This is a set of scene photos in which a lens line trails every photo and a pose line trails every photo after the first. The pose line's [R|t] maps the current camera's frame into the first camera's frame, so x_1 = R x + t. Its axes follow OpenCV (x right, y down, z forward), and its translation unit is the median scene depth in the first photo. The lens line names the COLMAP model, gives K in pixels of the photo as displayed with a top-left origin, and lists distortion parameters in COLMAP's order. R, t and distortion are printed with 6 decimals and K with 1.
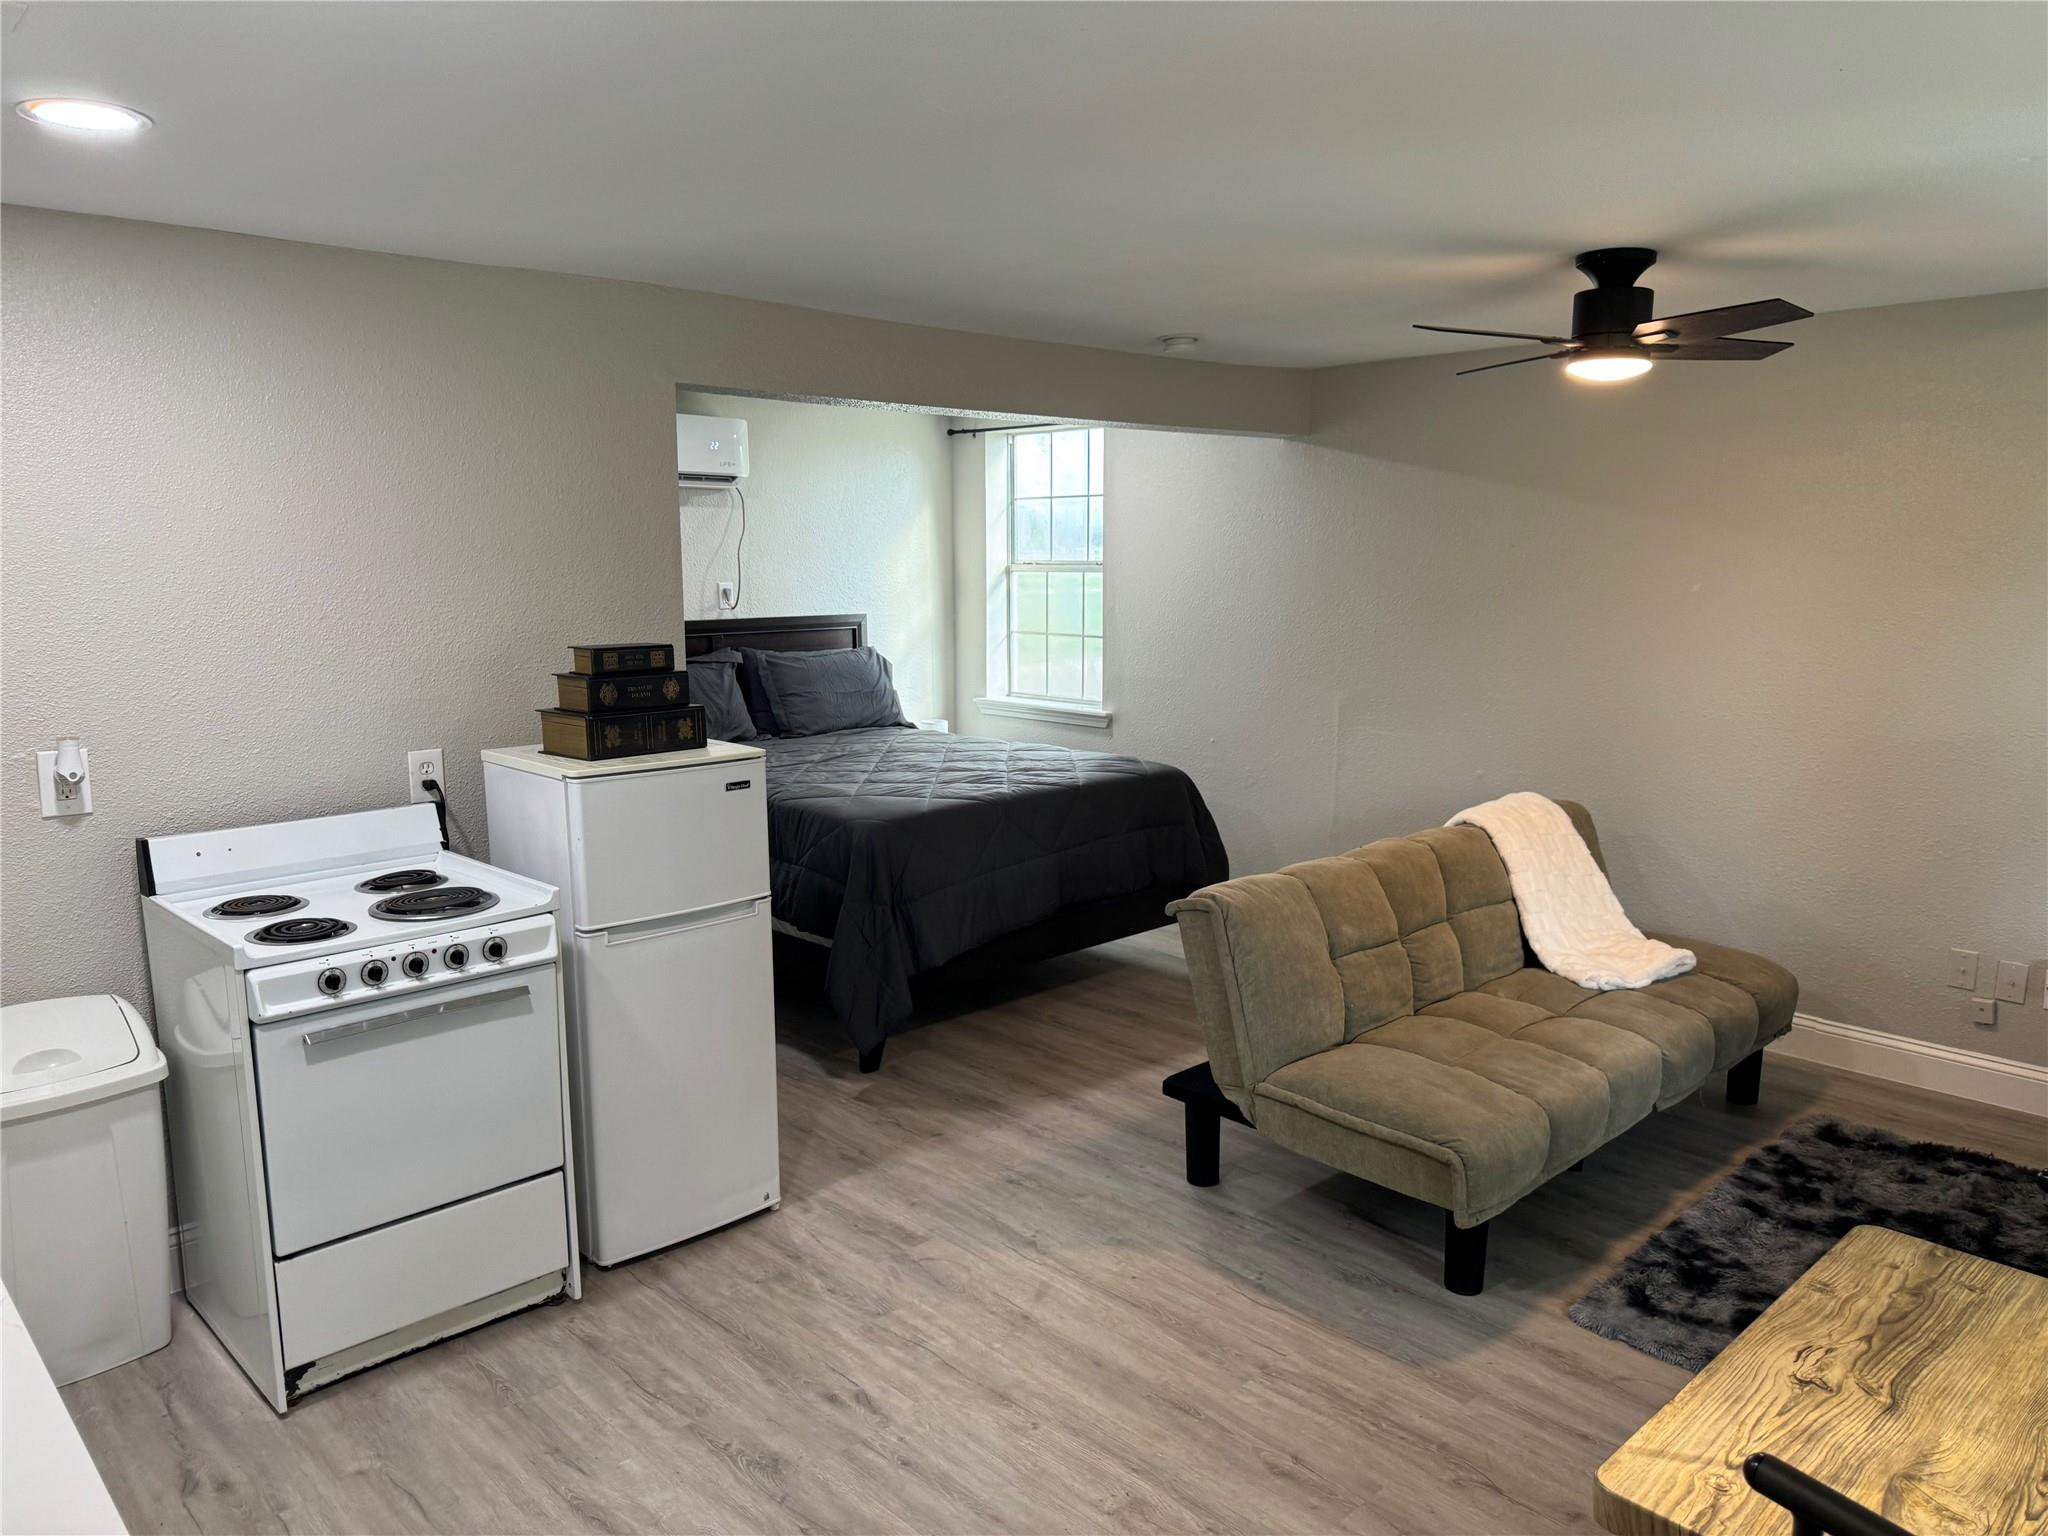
lens RADIAL K [[1425.7, 0, 1024.0], [0, 1425.7, 768.0], [0, 0, 1]] dist [0.066932, -0.122067]
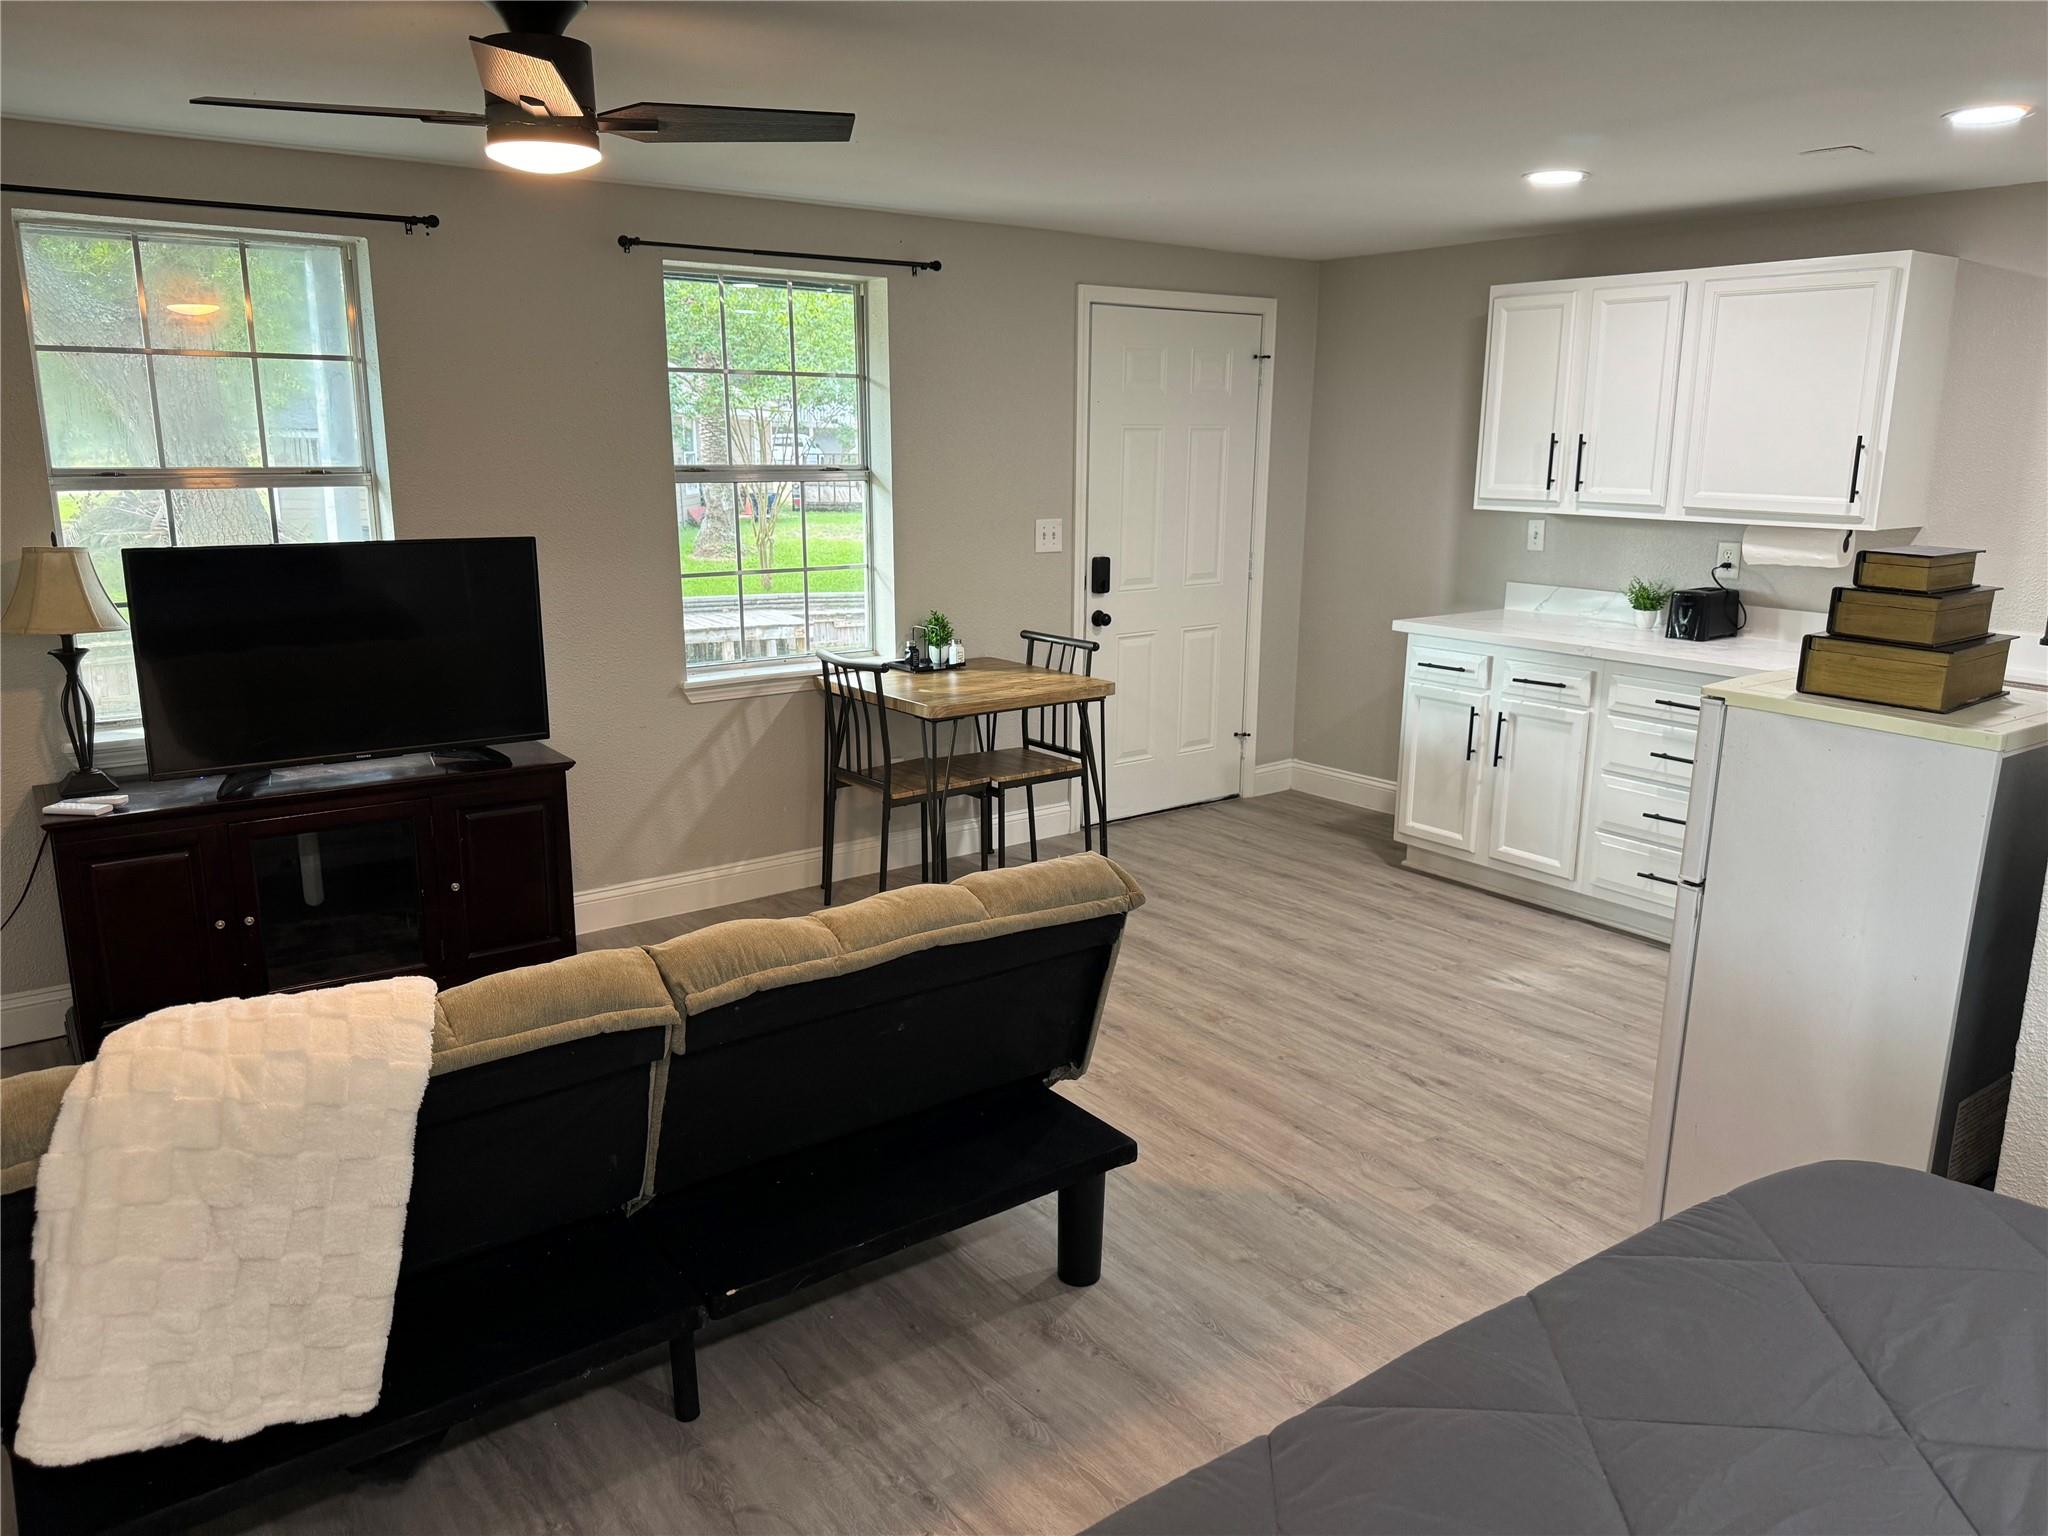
lens RADIAL K [[1425.7, 0, 1024.0], [0, 1425.7, 768.0], [0, 0, 1]] dist [0.066932, -0.122067]
pose [[-0.992800, -0.031123, 0.115671, 0.094124], [0.014703, 0.926691, 0.375536, -0.297411], [-0.118879, 0.374532, -0.919562, 1.996653]]
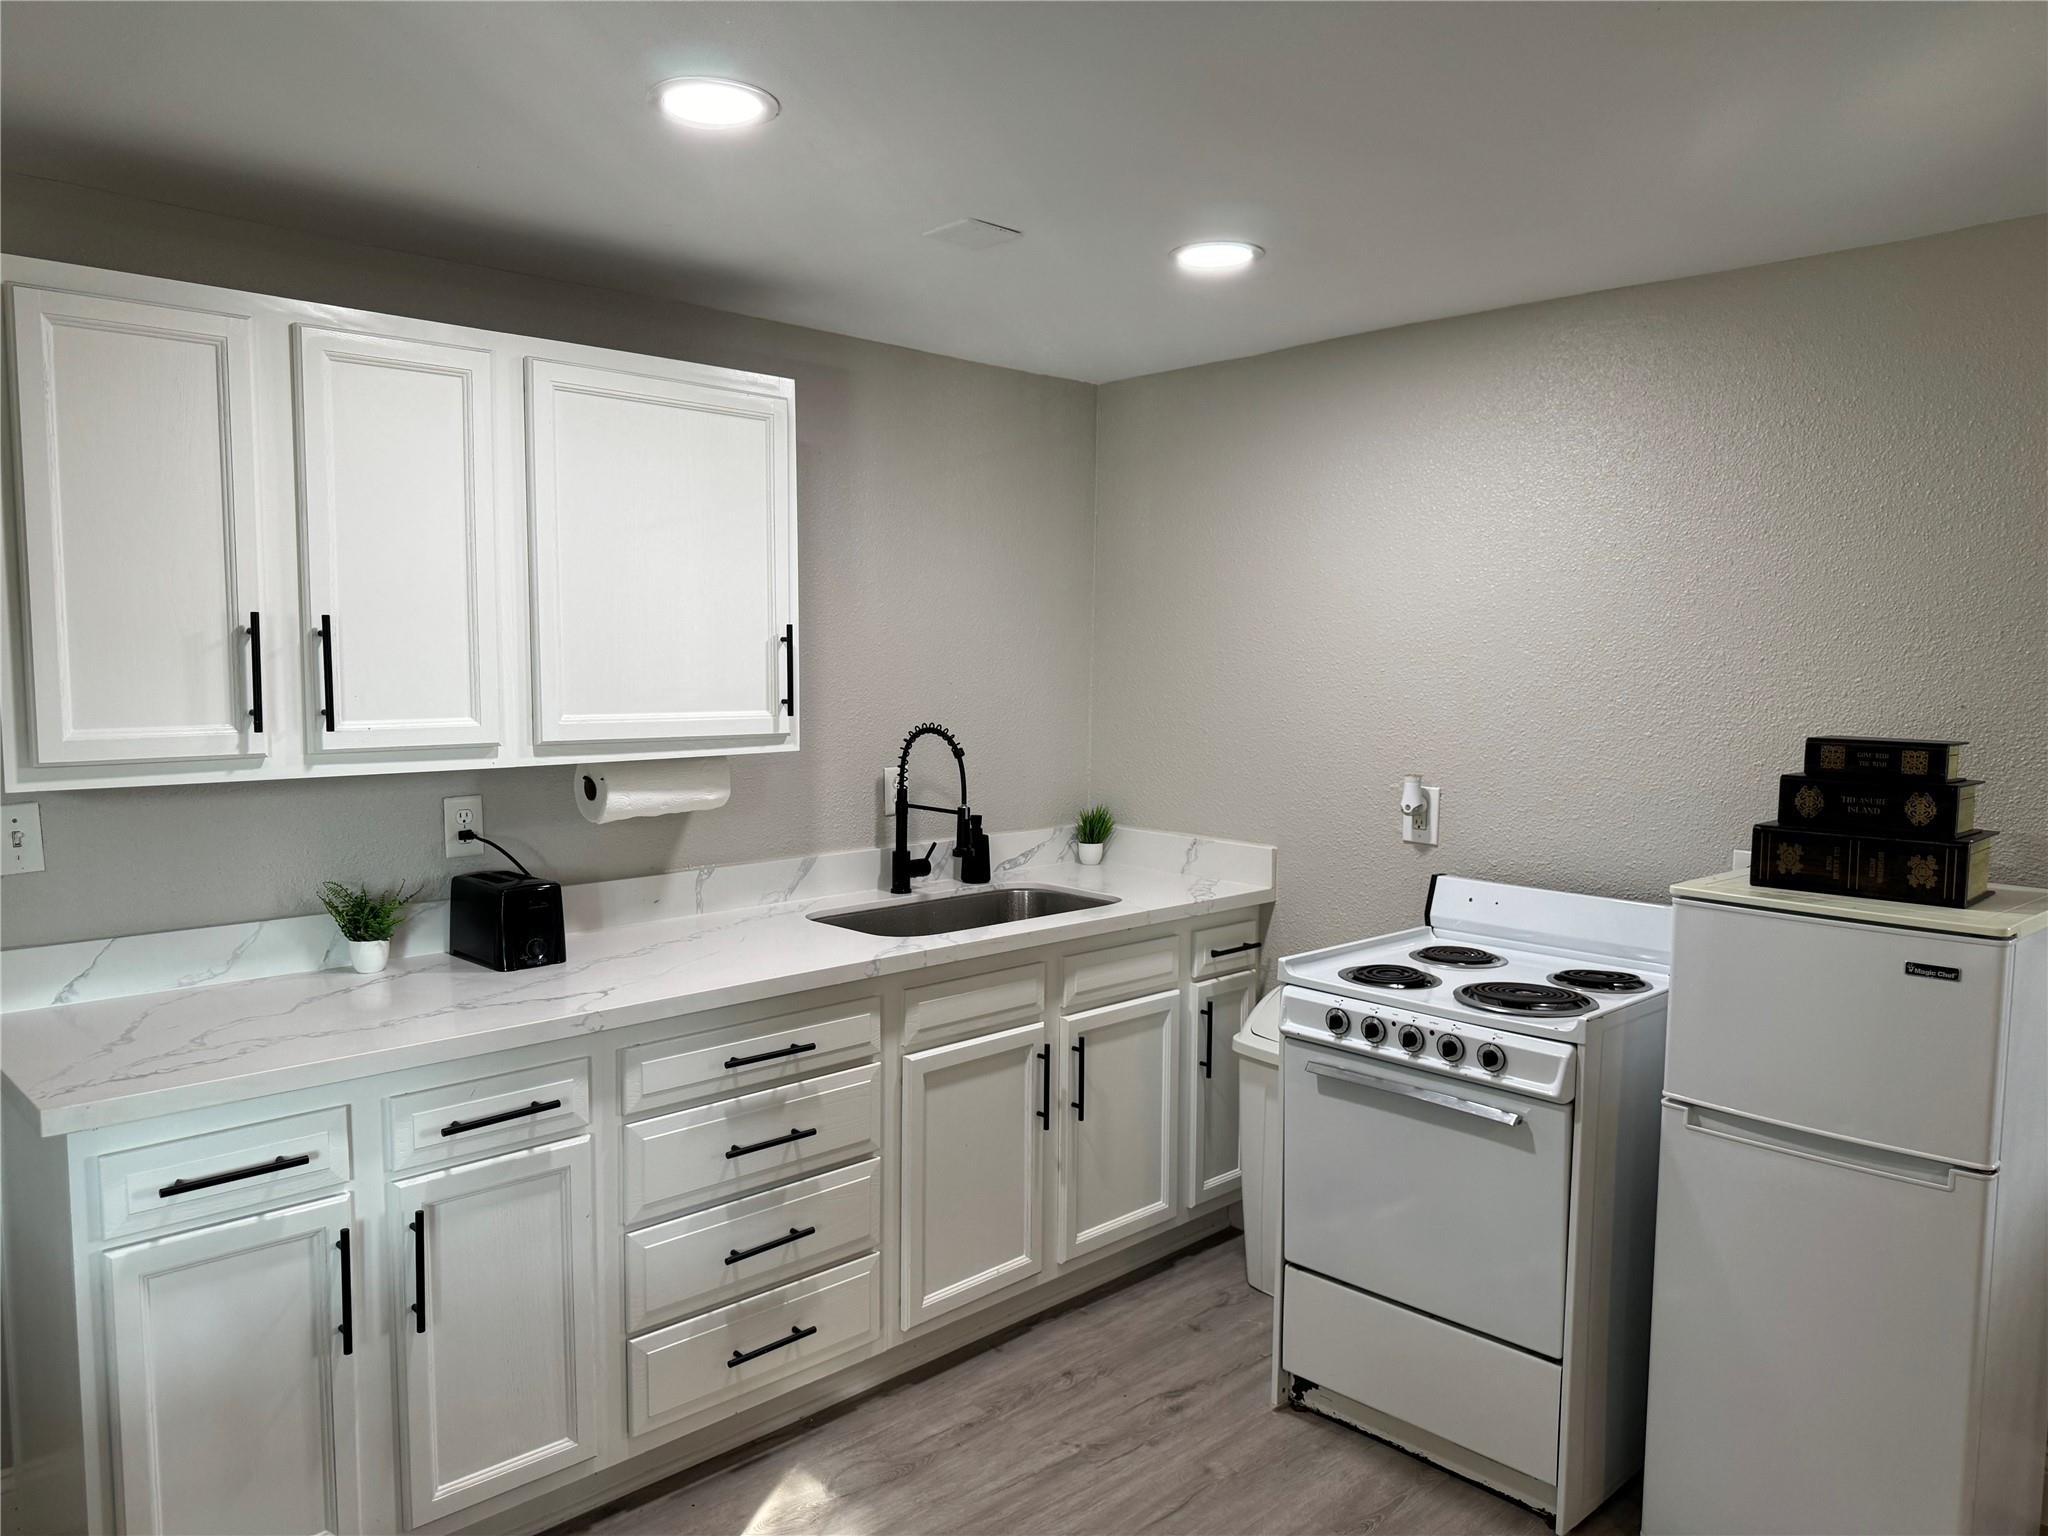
lens RADIAL K [[1425.7, 0, 1024.0], [0, 1425.7, 768.0], [0, 0, 1]] dist [0.066932, -0.122067]
pose [[0.002793, 0.087367, -0.996172, 0.466873], [-0.160794, 0.983253, 0.085783, -0.073170], [0.986984, 0.159939, 0.016794, 0.657378]]
